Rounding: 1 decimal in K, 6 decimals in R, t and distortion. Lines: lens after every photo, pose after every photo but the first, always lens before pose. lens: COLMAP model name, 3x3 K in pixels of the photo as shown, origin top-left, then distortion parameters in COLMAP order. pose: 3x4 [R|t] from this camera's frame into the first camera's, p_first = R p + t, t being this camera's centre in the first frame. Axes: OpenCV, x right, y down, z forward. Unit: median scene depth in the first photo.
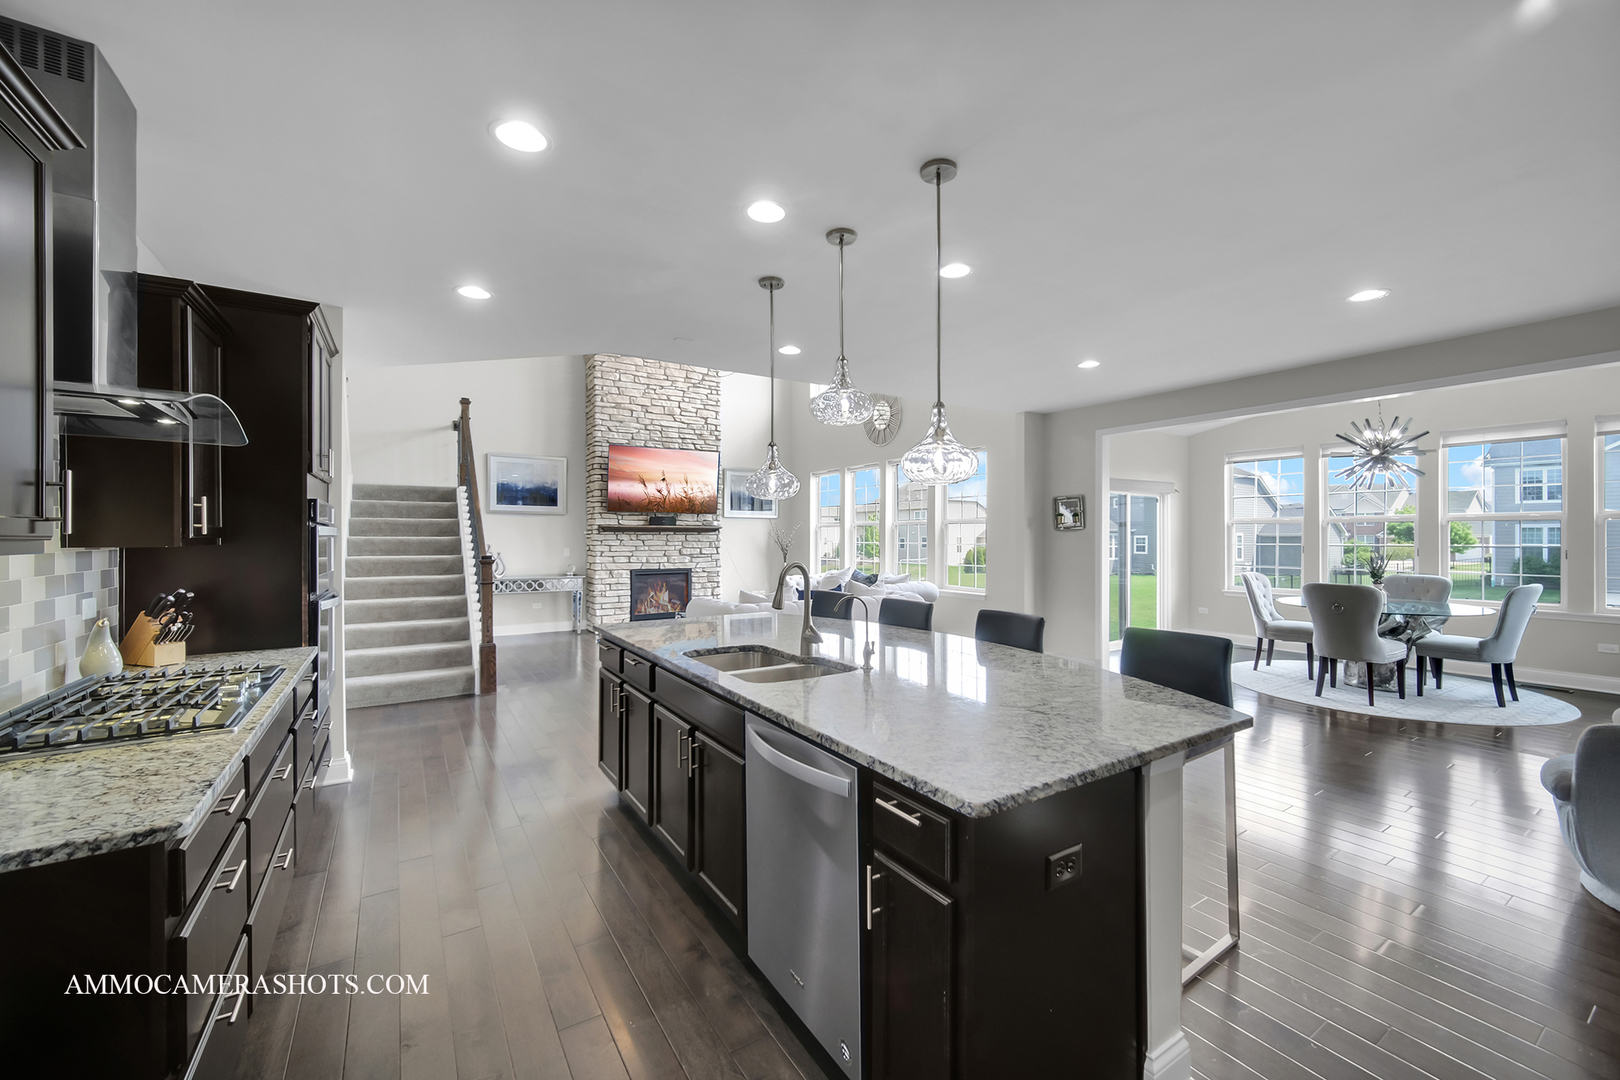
lens RADIAL K [[644.1, 0, 817.0], [0, 644.1, 530.0], [0, 0, 1]] dist [-0.000932, -0.000139]
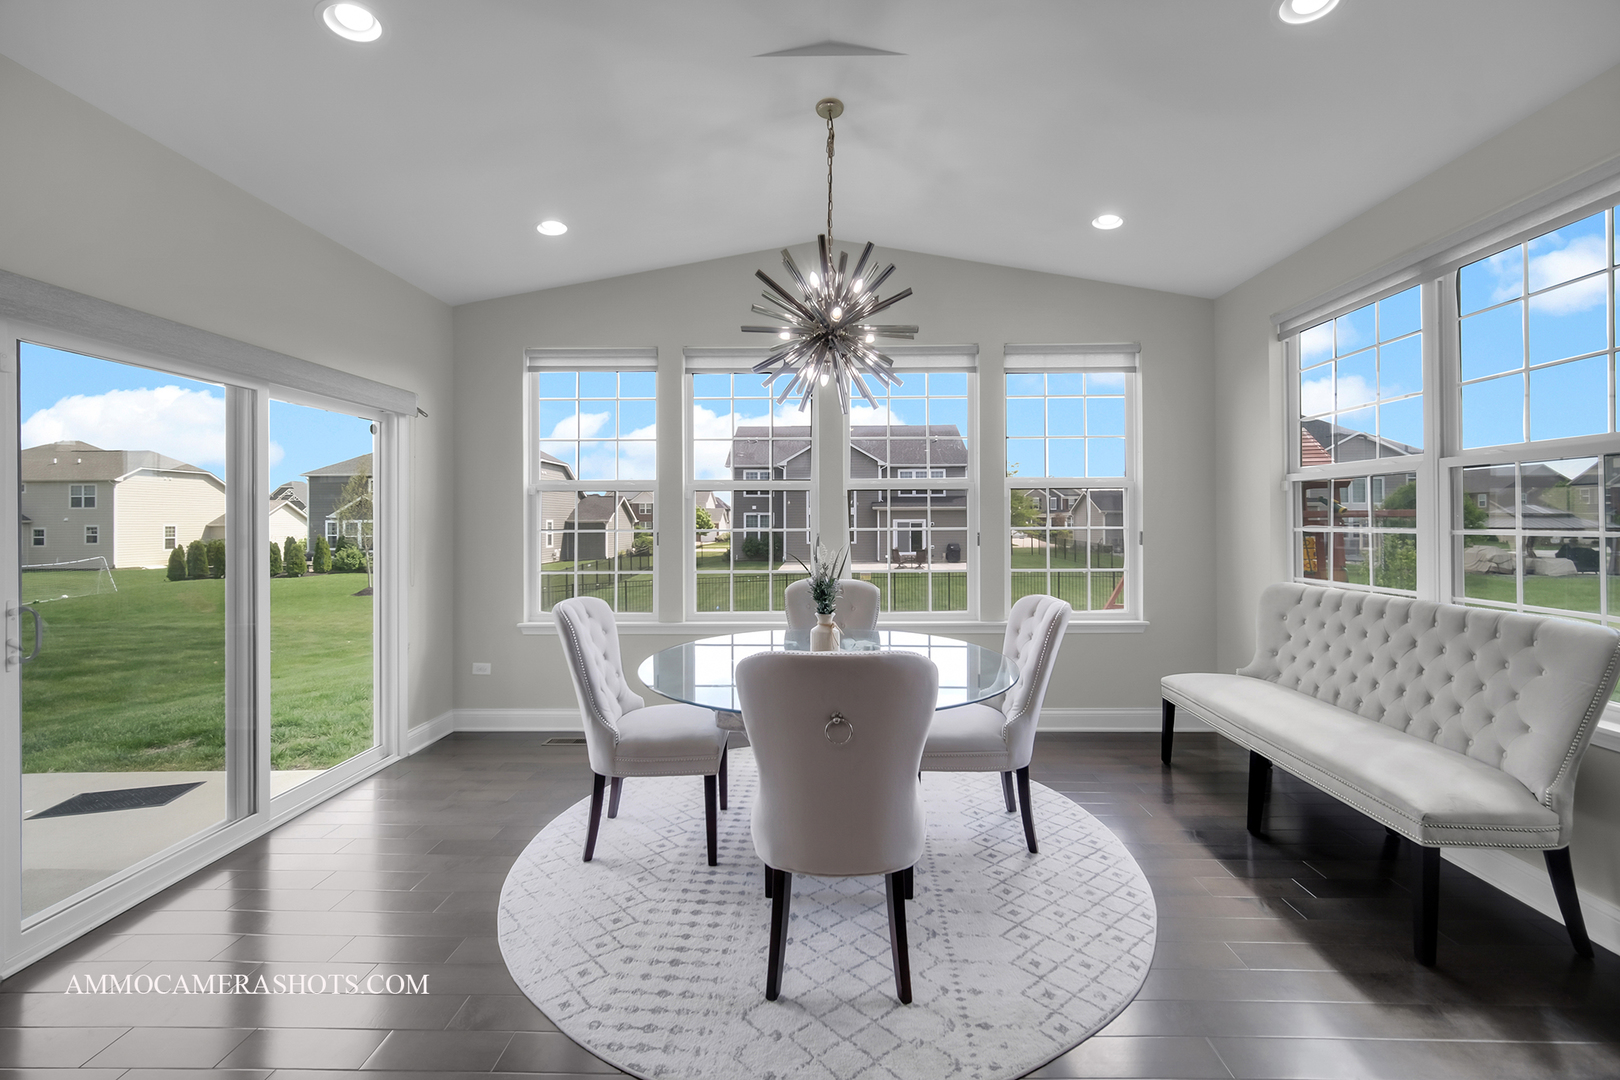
lens RADIAL K [[646.5, 0, 810.0], [0, 646.5, 540.0], [0, 0, 1]] dist [-0.002196, -0.000347]
pose [[0.570734, -0.019169, 0.820911, 0.384838], [-0.011475, 0.999444, 0.031316, 0.012386], [-0.821055, -0.027293, 0.570197, 0.587278]]
